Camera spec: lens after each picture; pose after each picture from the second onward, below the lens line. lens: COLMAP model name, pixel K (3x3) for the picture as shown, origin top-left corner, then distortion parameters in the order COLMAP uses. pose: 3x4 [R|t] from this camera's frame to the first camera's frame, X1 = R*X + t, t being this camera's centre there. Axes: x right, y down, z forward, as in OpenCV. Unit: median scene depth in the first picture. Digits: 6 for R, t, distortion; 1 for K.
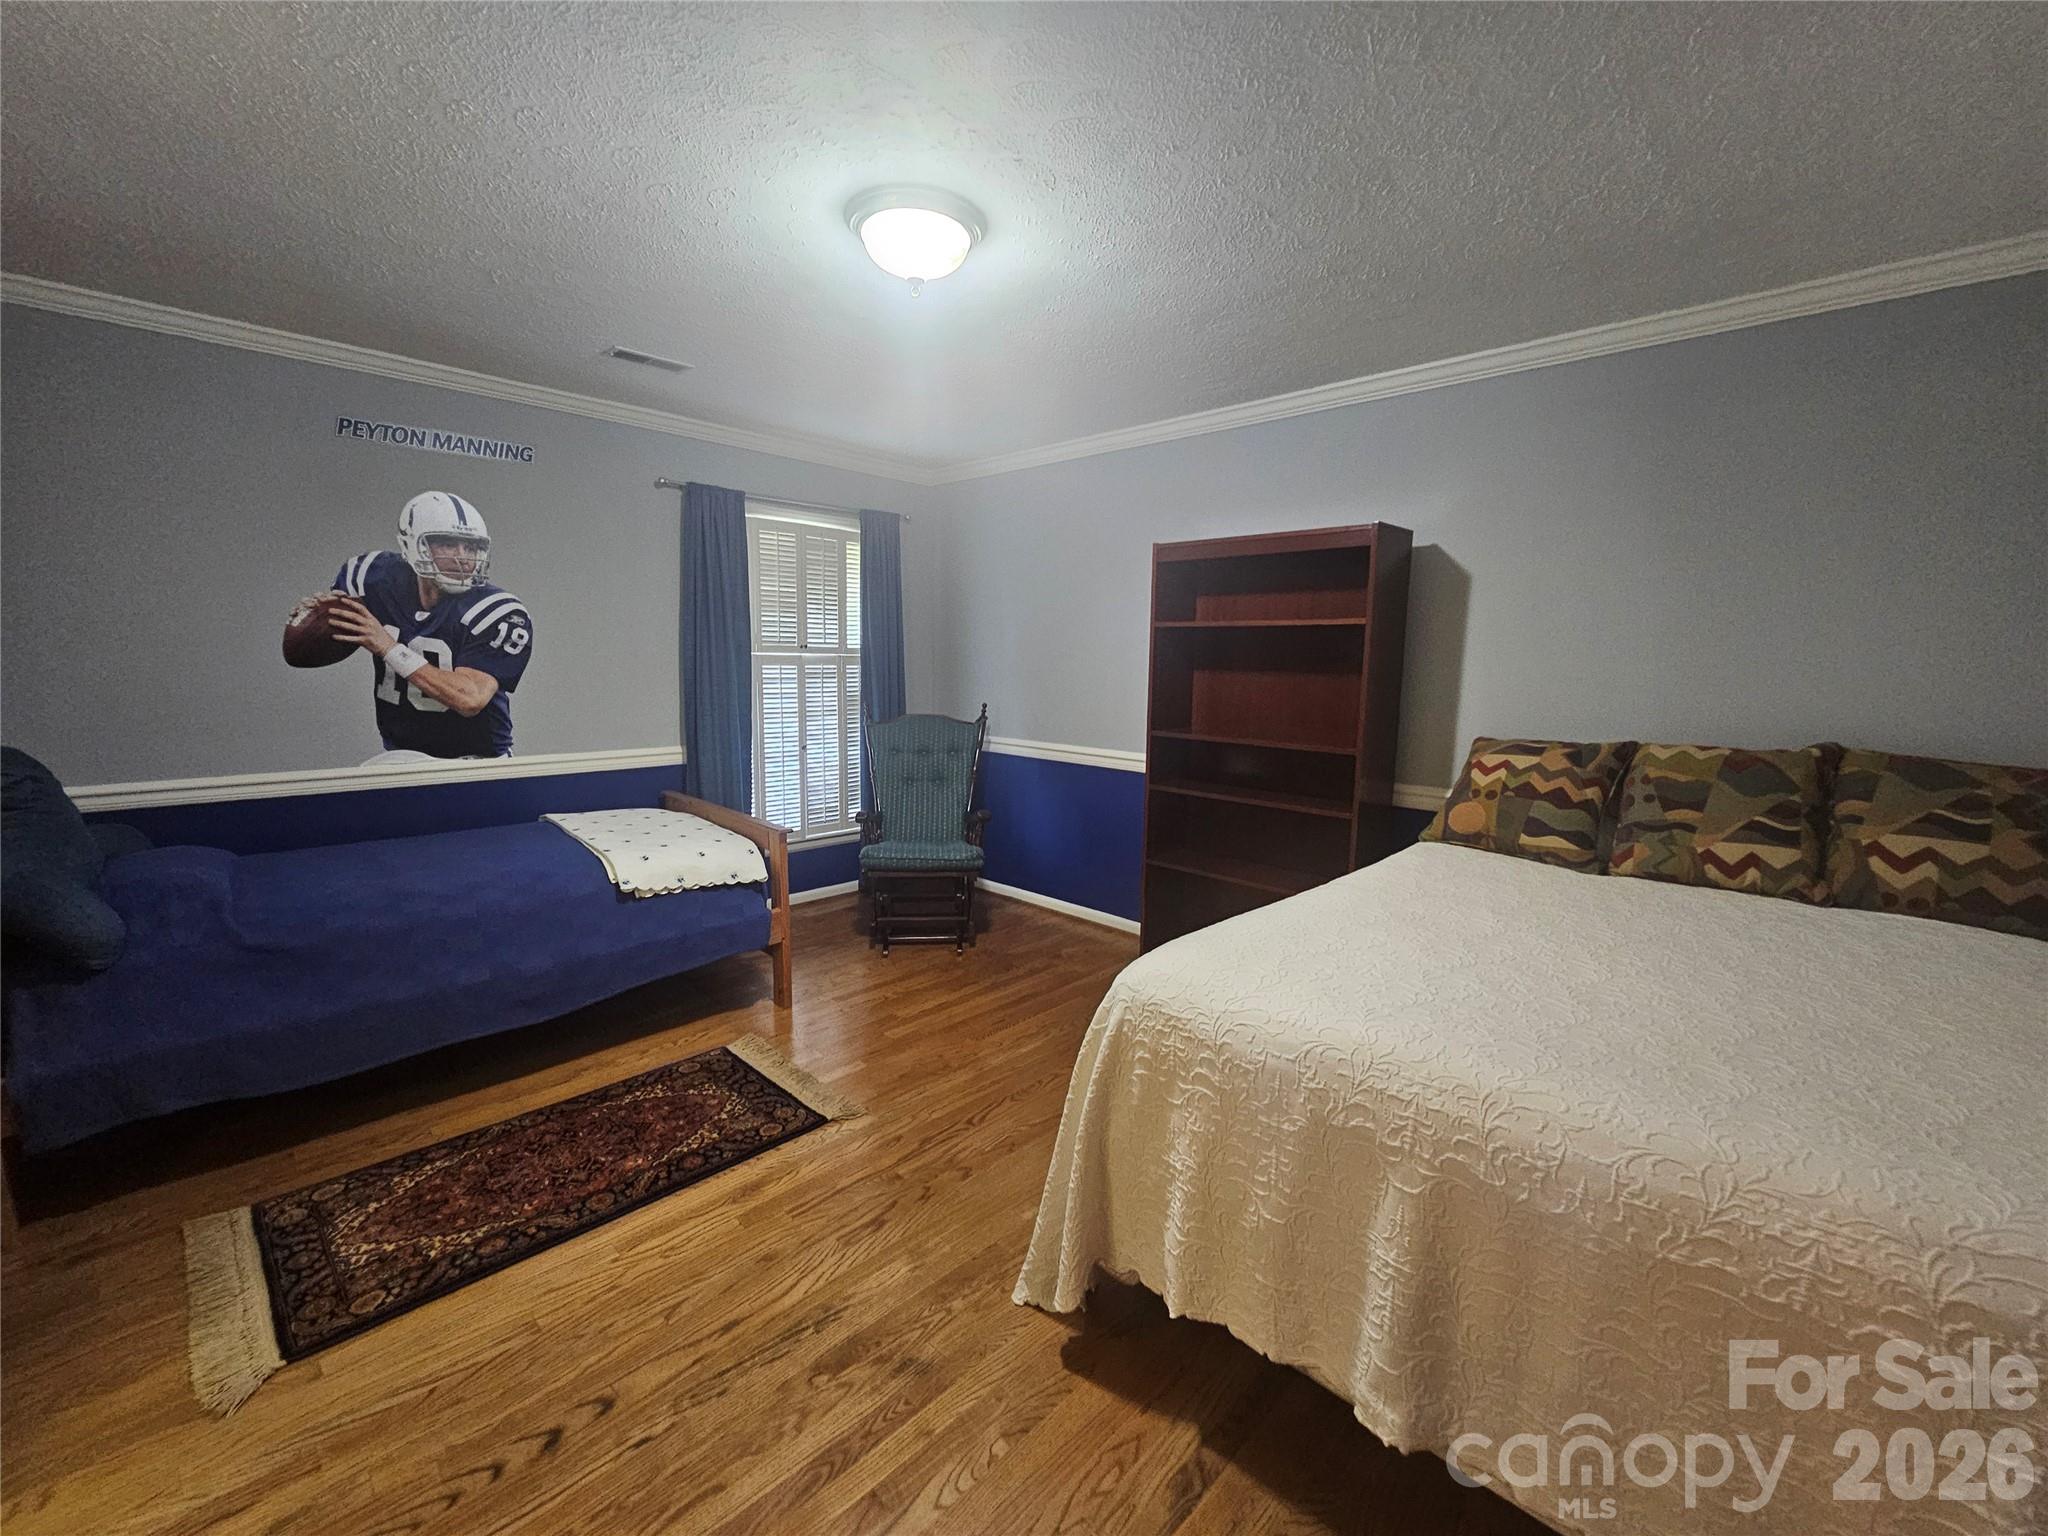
lens RADIAL K [[838.2, 0, 1026.0], [0, 838.2, 770.5], [0, 0, 1]] dist [-0.002299, -0.001687]
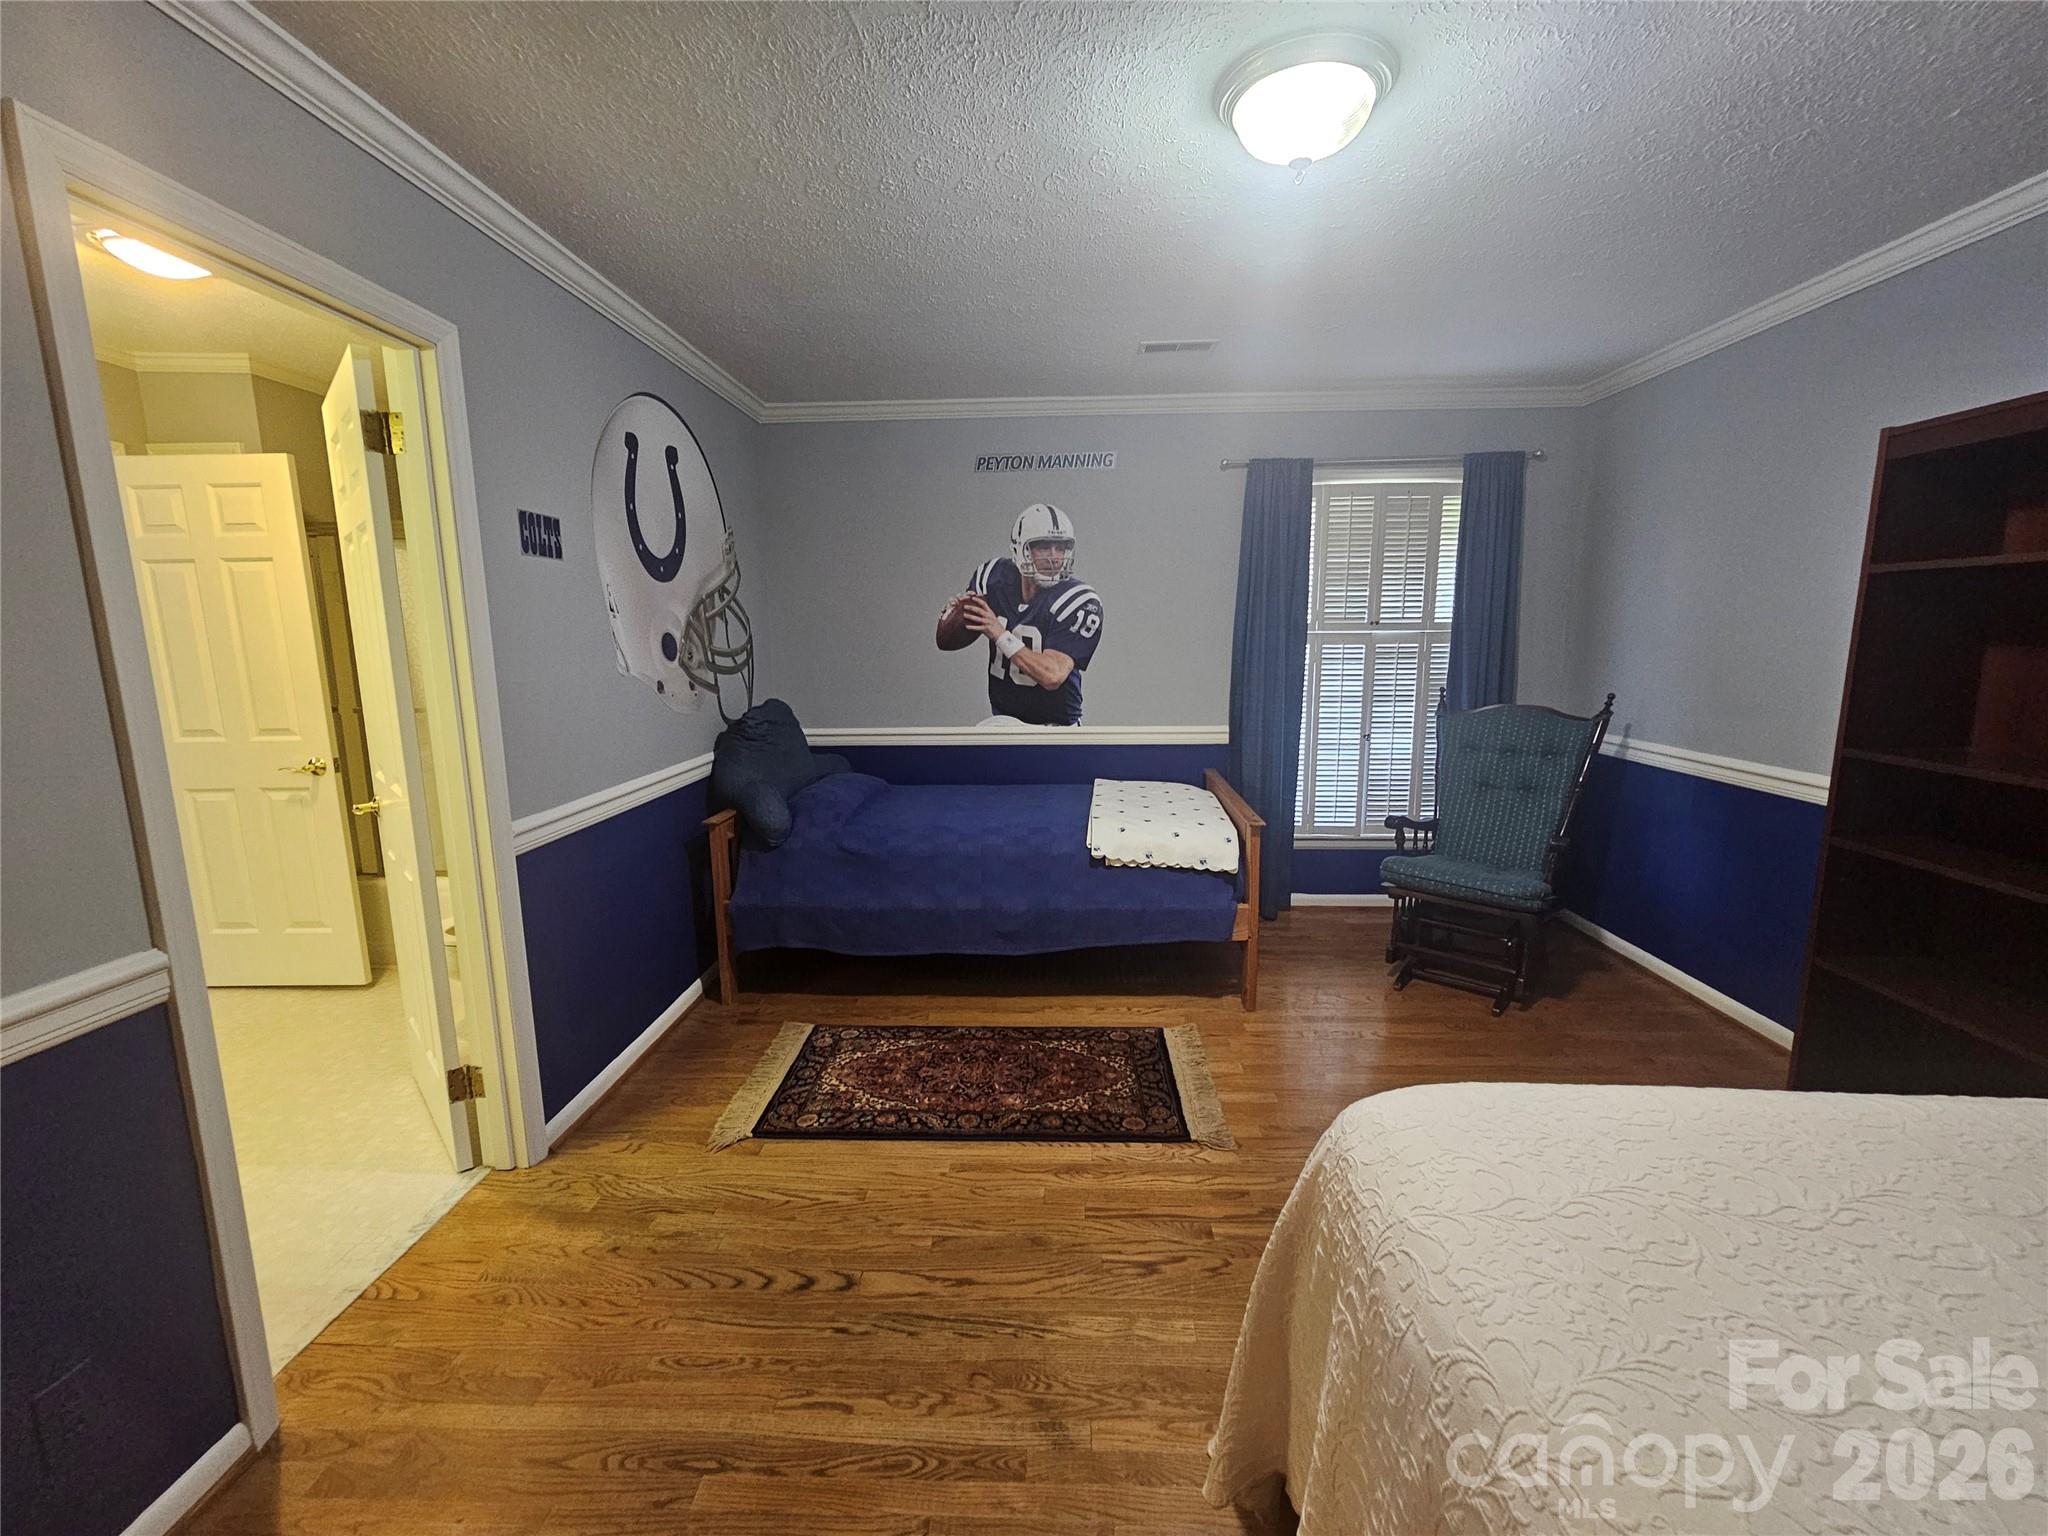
lens RADIAL K [[838.2, 0, 1026.3], [0, 838.2, 766.9], [0, 0, 1]] dist [-0.002299, -0.001687]
pose [[0.667729, 0.096260, -0.738155, 0.247528], [-0.080341, 0.995131, 0.057095, -0.026057], [0.740056, 0.021180, 0.672211, 0.205052]]
